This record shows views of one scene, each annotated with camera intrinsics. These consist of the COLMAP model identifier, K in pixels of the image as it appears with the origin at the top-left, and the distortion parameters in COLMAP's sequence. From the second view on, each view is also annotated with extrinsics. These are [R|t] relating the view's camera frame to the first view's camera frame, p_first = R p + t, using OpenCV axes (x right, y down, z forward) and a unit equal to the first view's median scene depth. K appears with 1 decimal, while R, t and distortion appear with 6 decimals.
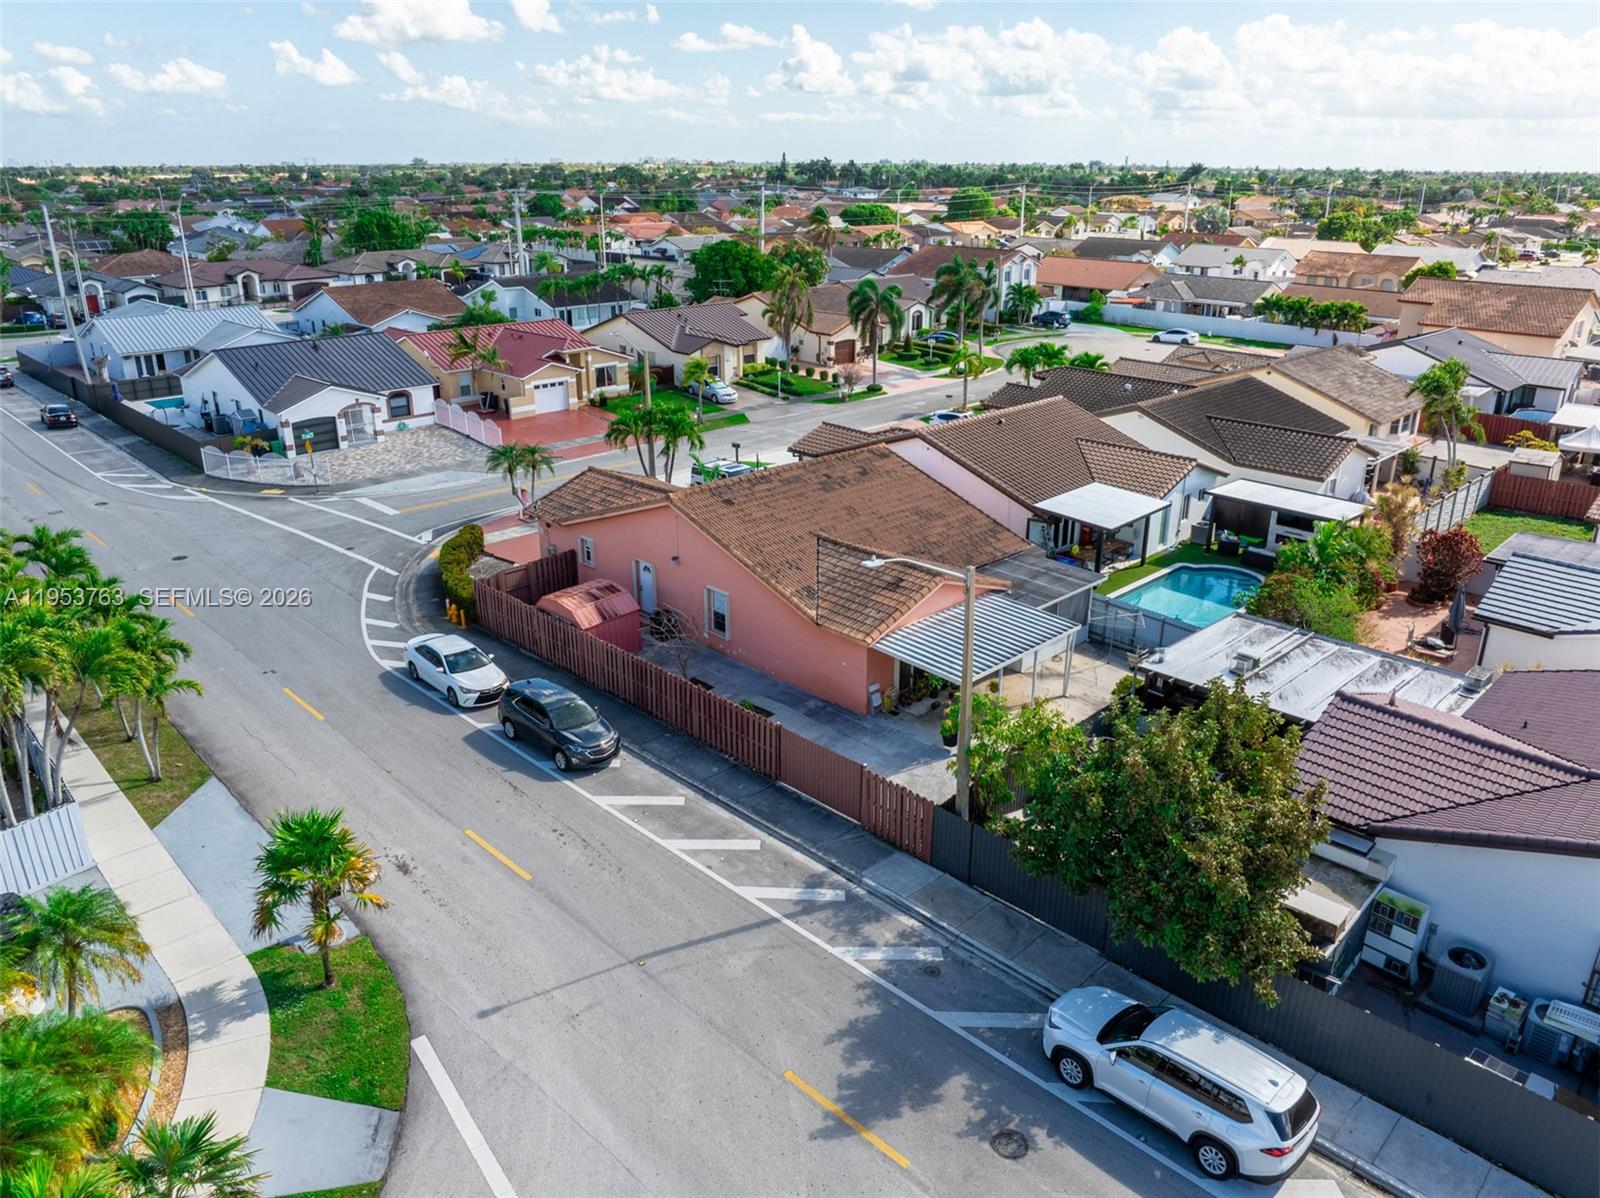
lens RADIAL K [[1127.9, 0, 805.1], [0, 1127.9, 594.7], [0, 0, 1]] dist [-0.058000, 0.026778]
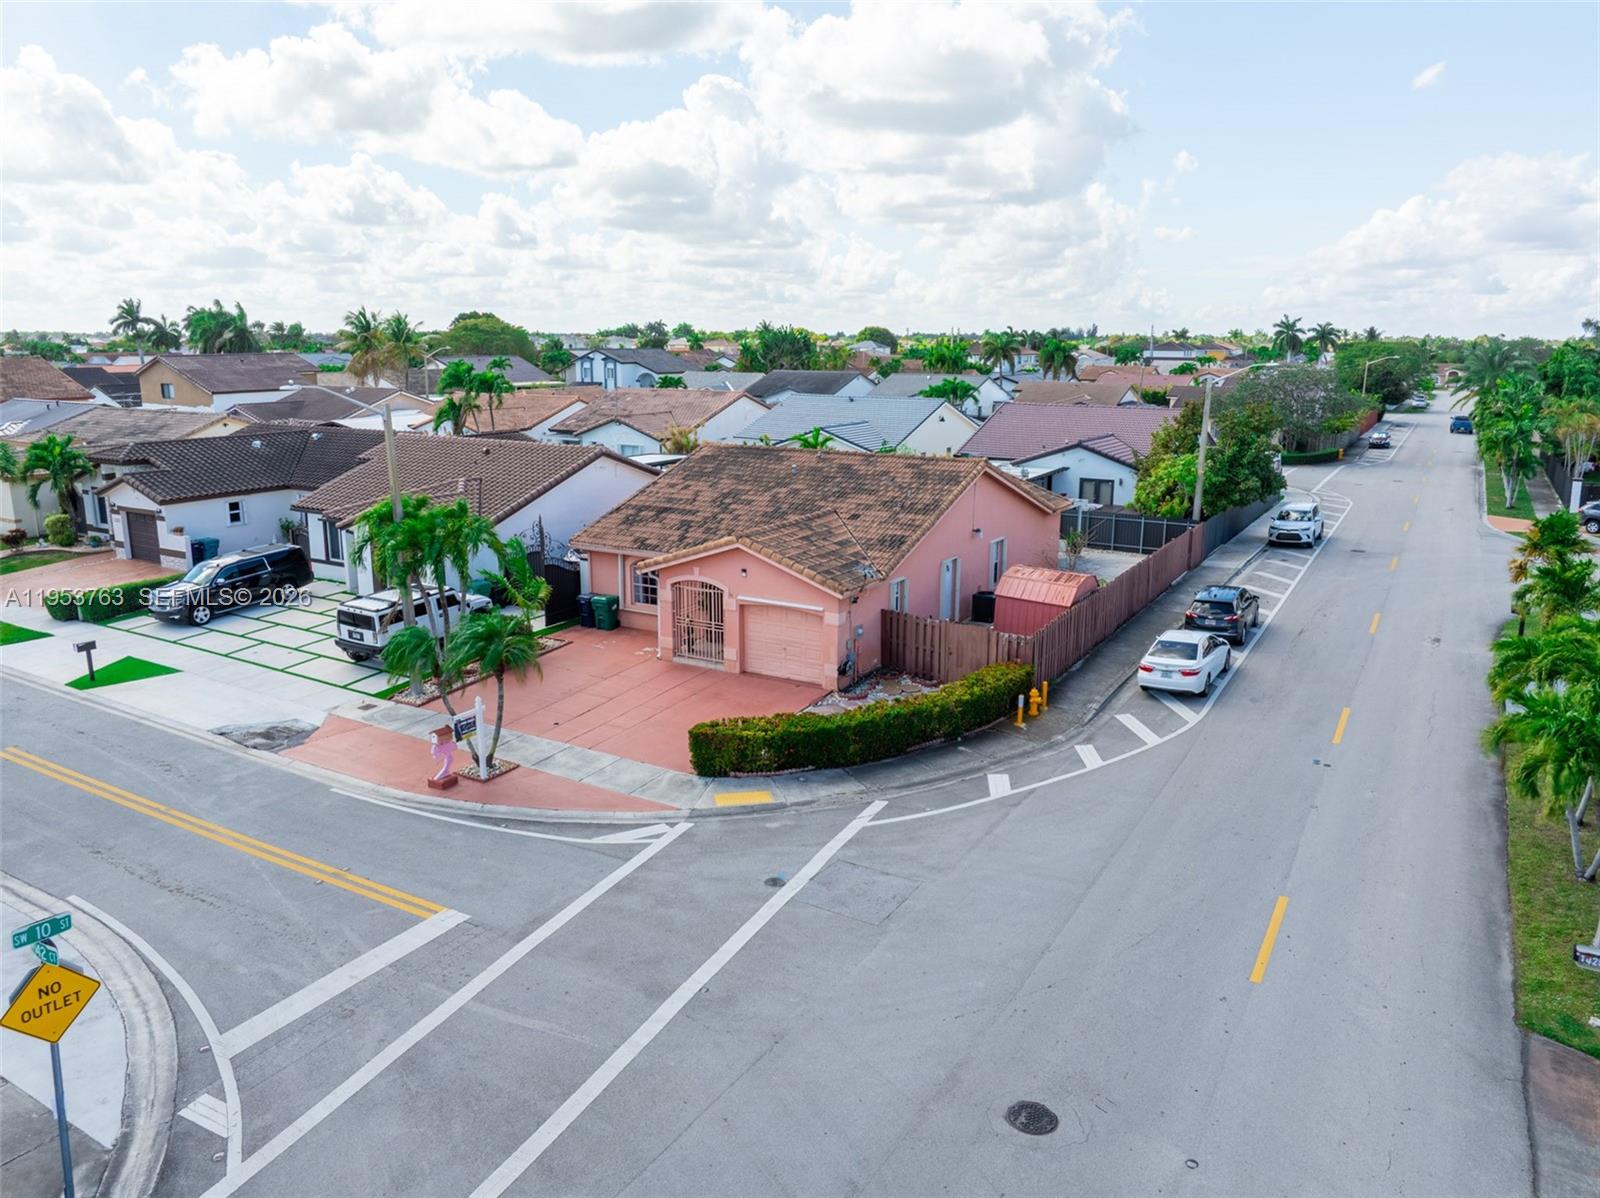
lens RADIAL K [[1127.9, 0, 805.1], [0, 1127.9, 594.7], [0, 0, 1]] dist [-0.058000, 0.026778]
pose [[-0.255002, -0.221939, 0.941126, -0.824665], [0.343210, 0.889153, 0.302676, -0.268503], [-0.903981, 0.400187, -0.150564, 1.096843]]
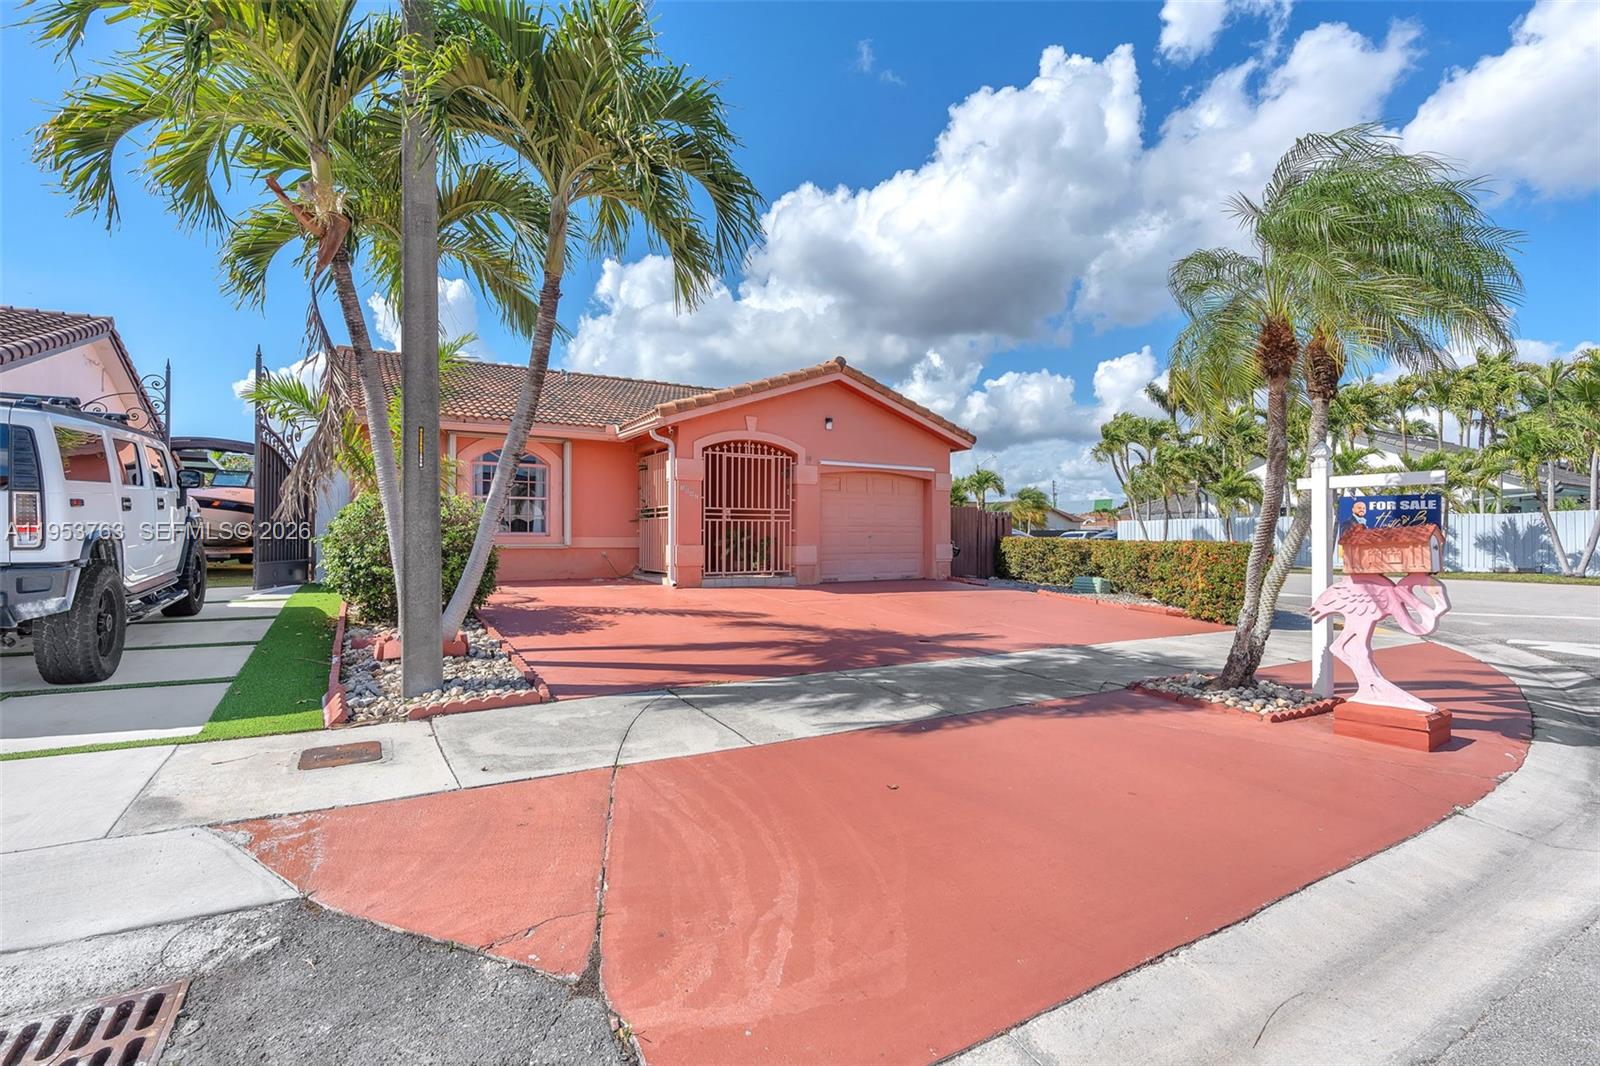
lens RADIAL K [[738.3, 0, 790.2], [0, 738.3, 539.6], [0, 0, 1]] dist [-0.011447, 0.000185]
pose [[-0.968870, -0.004888, 0.247523, -0.246248], [0.084752, 0.932847, 0.350162, -0.152062], [-0.232613, 0.360240, -0.903393, 1.305289]]
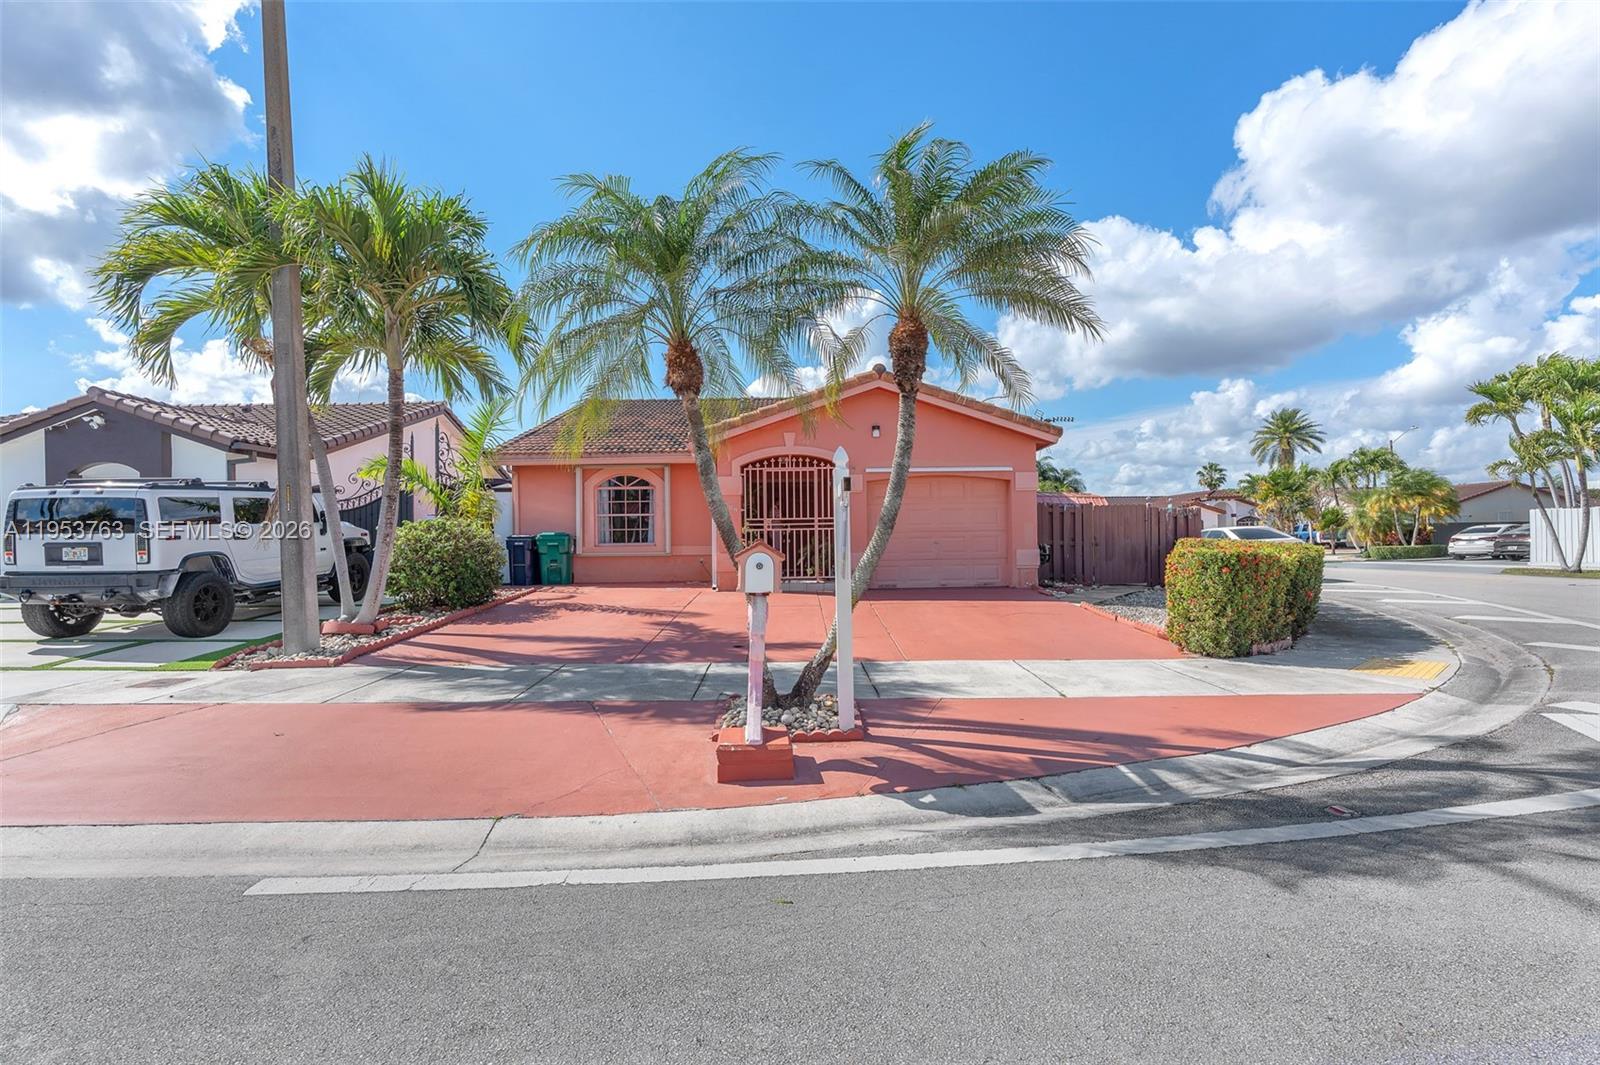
lens RADIAL K [[738.3, 0, 790.2], [0, 738.3, 539.1], [0, 0, 1]] dist [-0.011447, 0.000185]
pose [[-0.710839, 0.006877, 0.703321, -0.370389], [0.262306, 0.930405, 0.256013, -0.136009], [-0.652612, 0.366470, -0.663172, 1.256071]]
